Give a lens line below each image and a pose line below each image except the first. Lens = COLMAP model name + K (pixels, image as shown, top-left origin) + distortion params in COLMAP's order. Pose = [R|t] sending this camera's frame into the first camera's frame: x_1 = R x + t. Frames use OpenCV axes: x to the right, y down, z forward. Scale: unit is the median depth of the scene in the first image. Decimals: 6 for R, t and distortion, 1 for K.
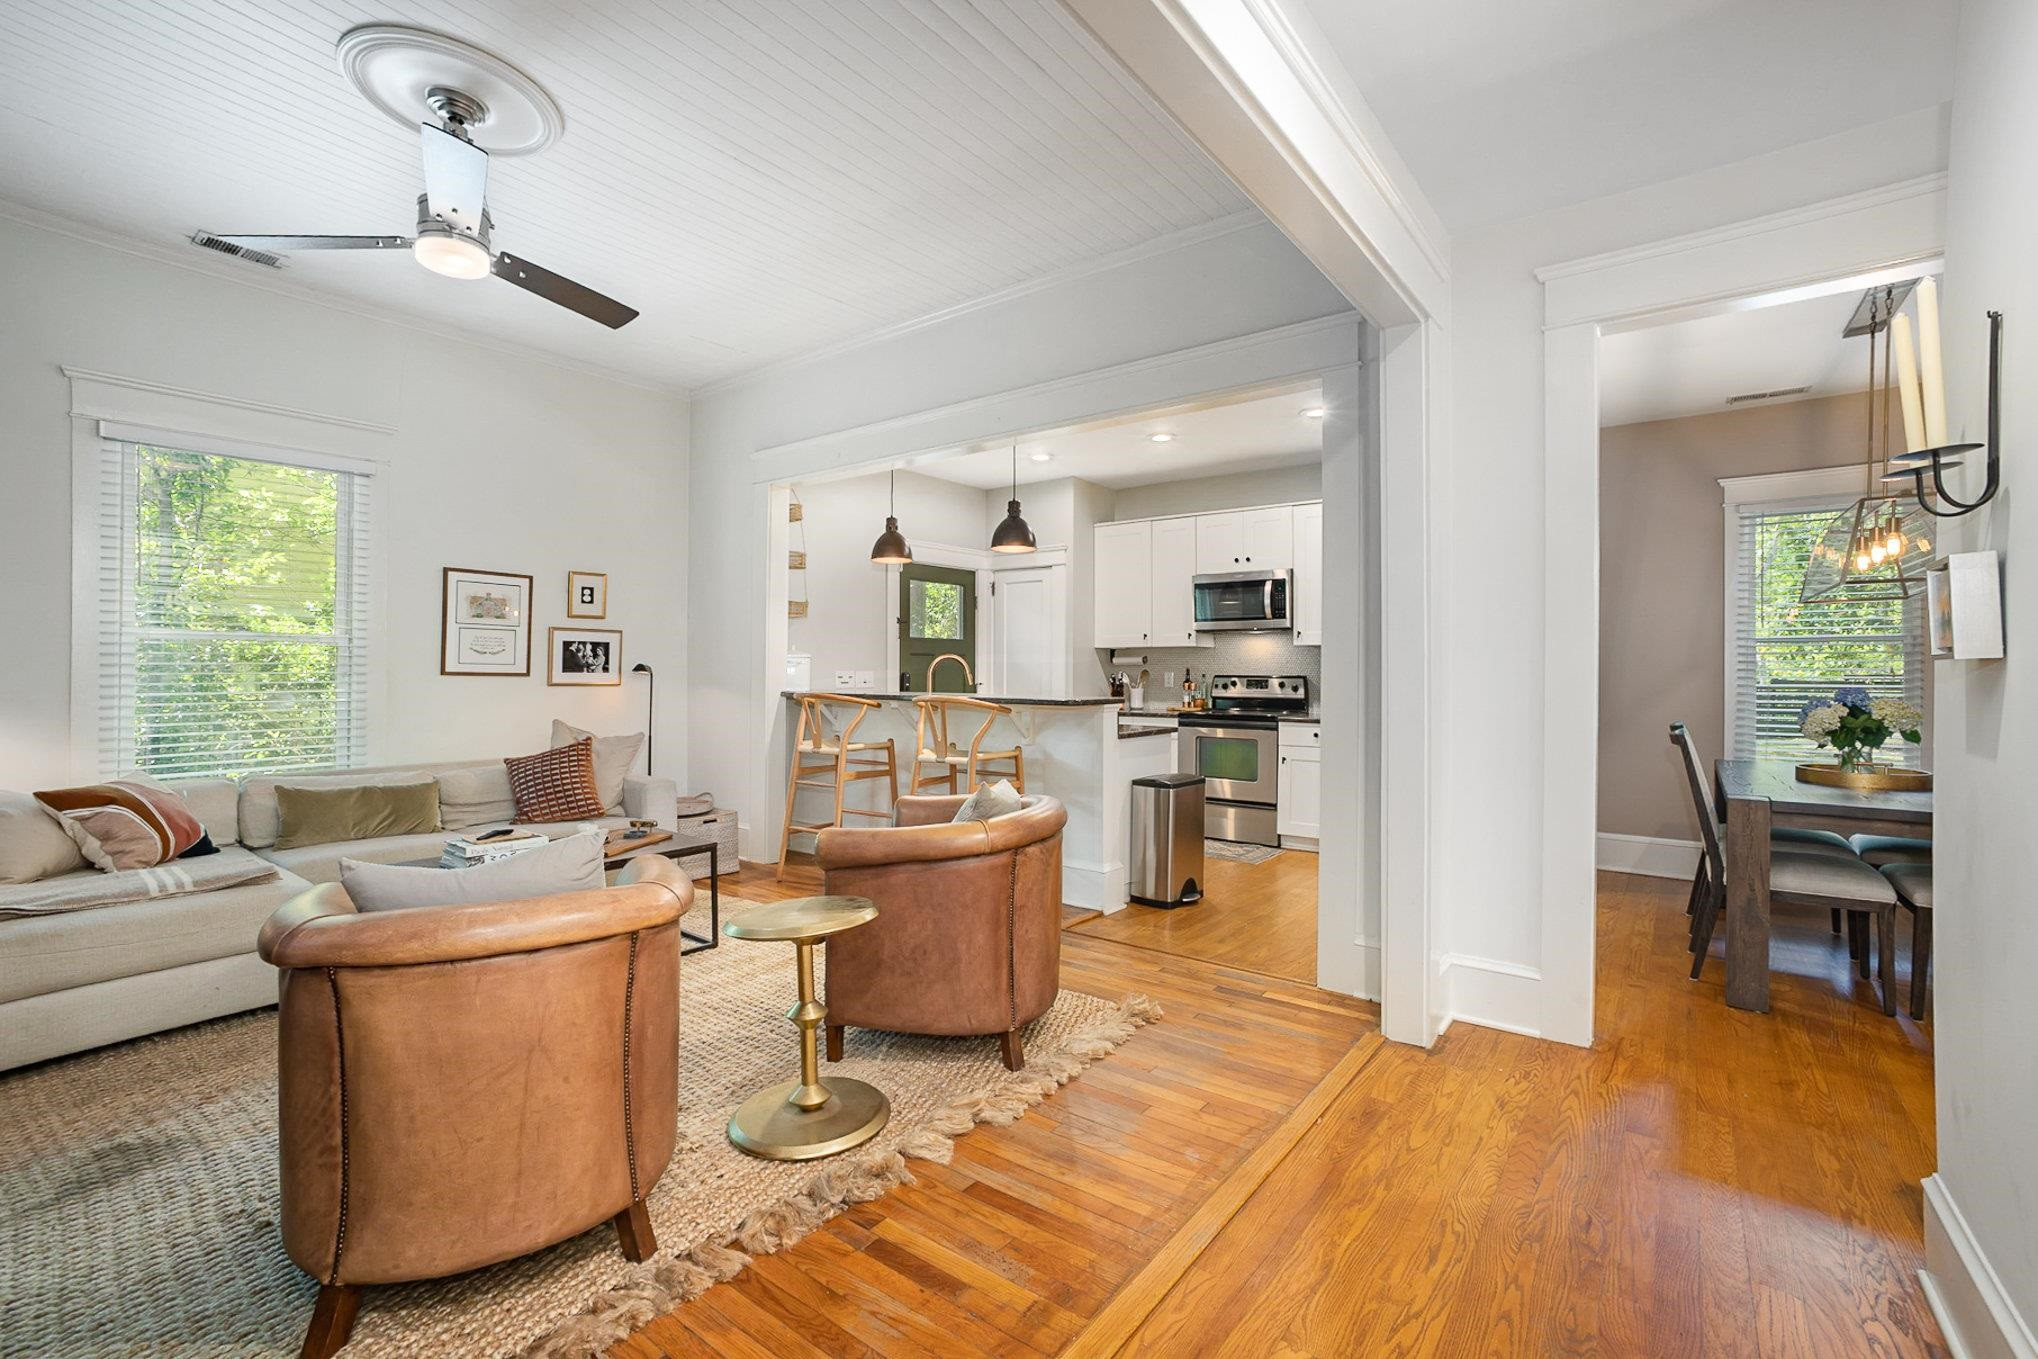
lens RADIAL K [[901.6, 0, 1019.0], [0, 901.6, 679.5], [0, 0, 1]] dist [-0.001221, 0.010886]
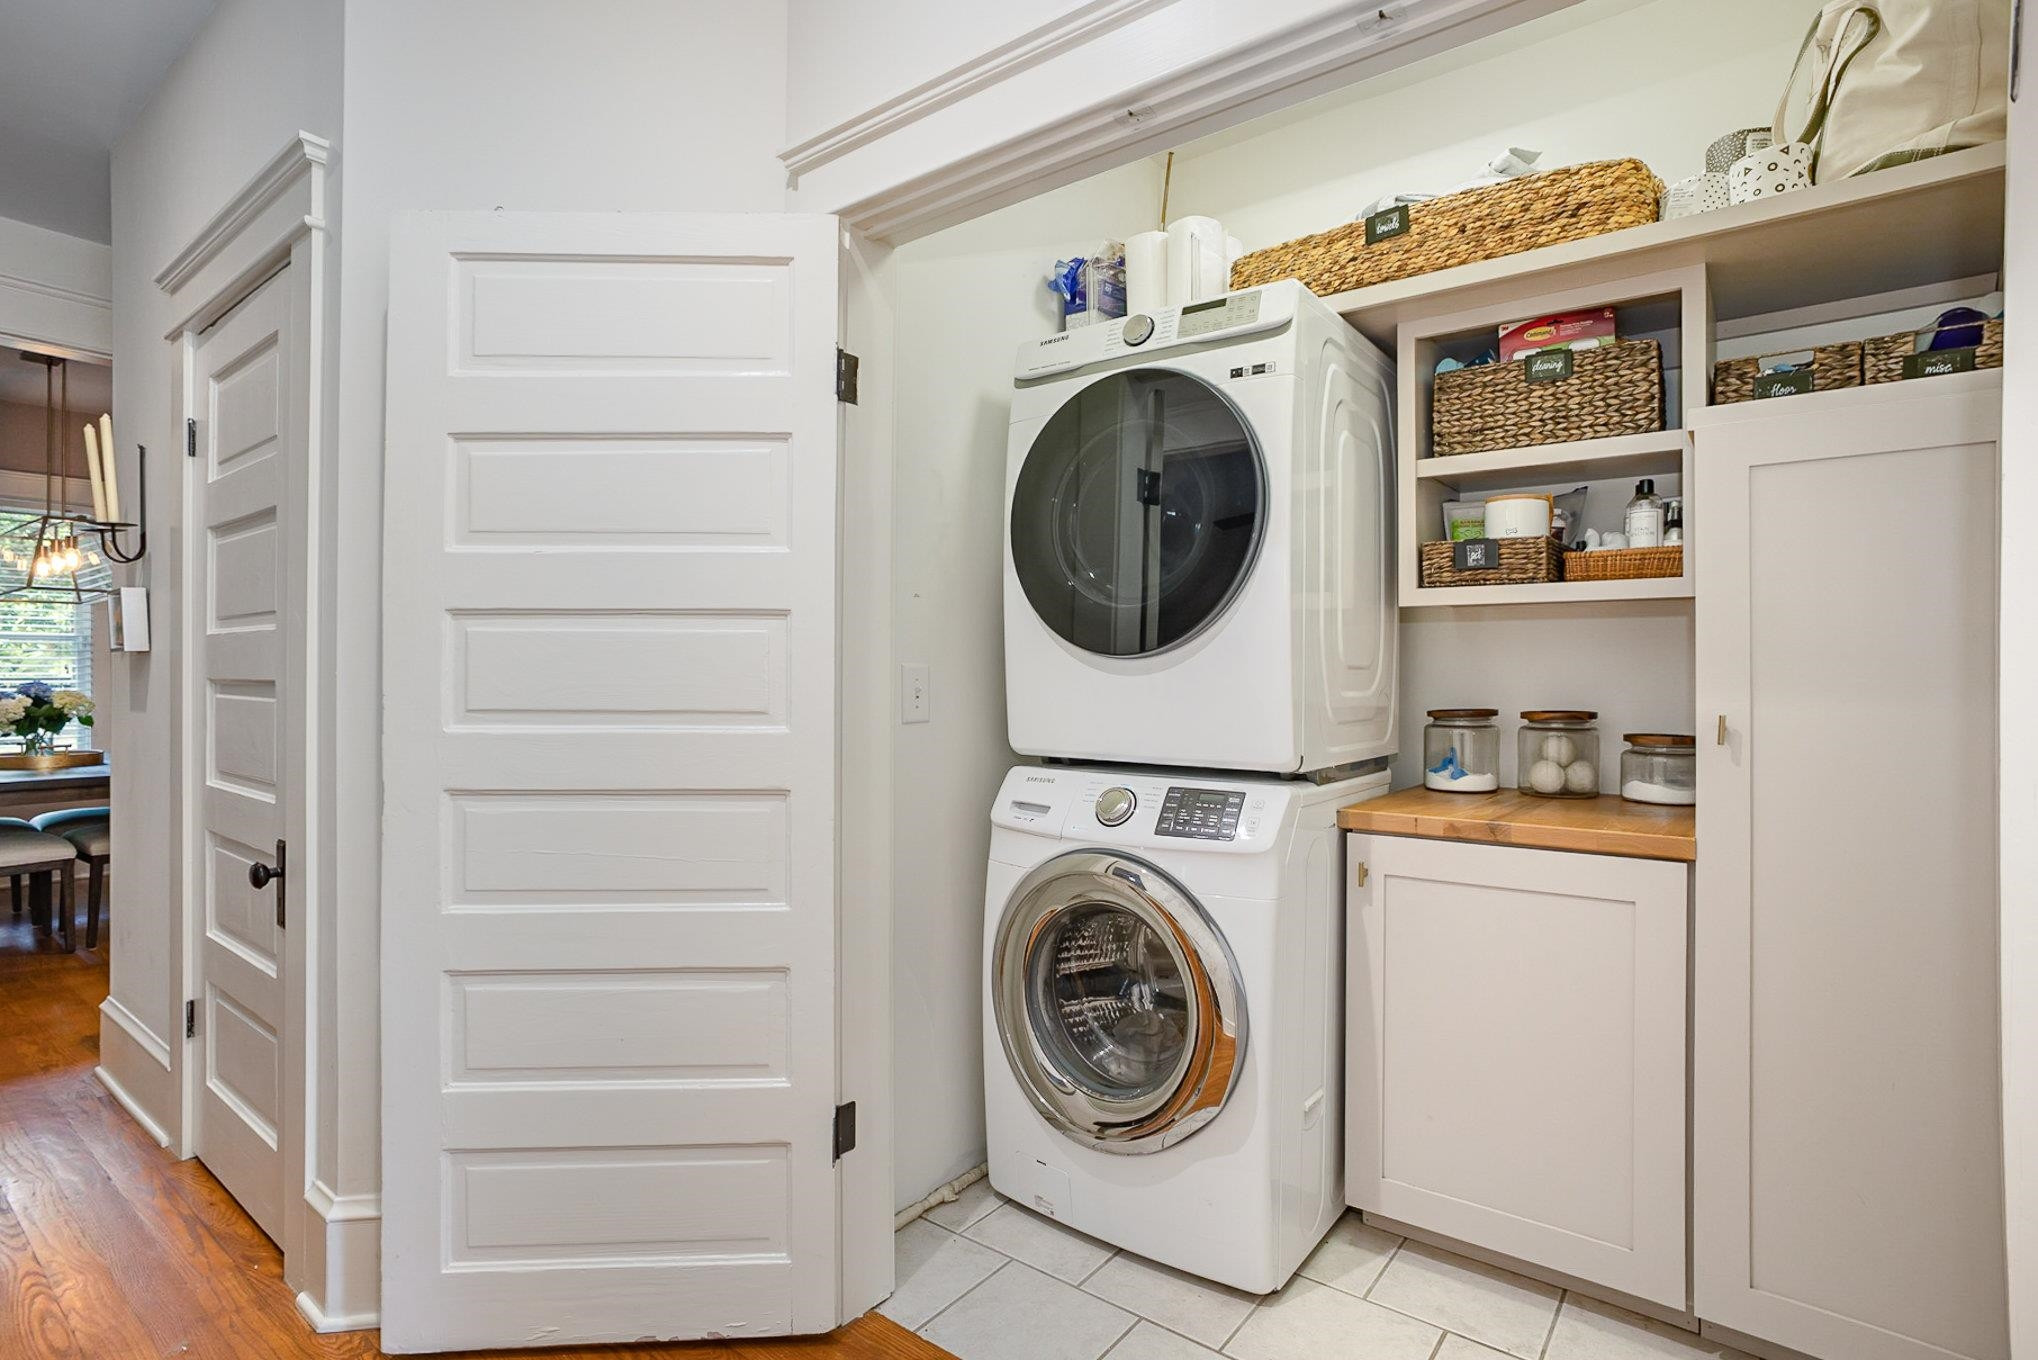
lens RADIAL K [[958.5, 0, 1019.0], [0, 958.5, 680.0], [0, 0, 1]] dist [-0.001136, 0.000071]
pose [[0.016497, -0.000100, 0.999864, -0.261568], [0.004830, 0.999988, 0.000021, 0.016033], [-0.999852, 0.004829, 0.016497, -0.249507]]
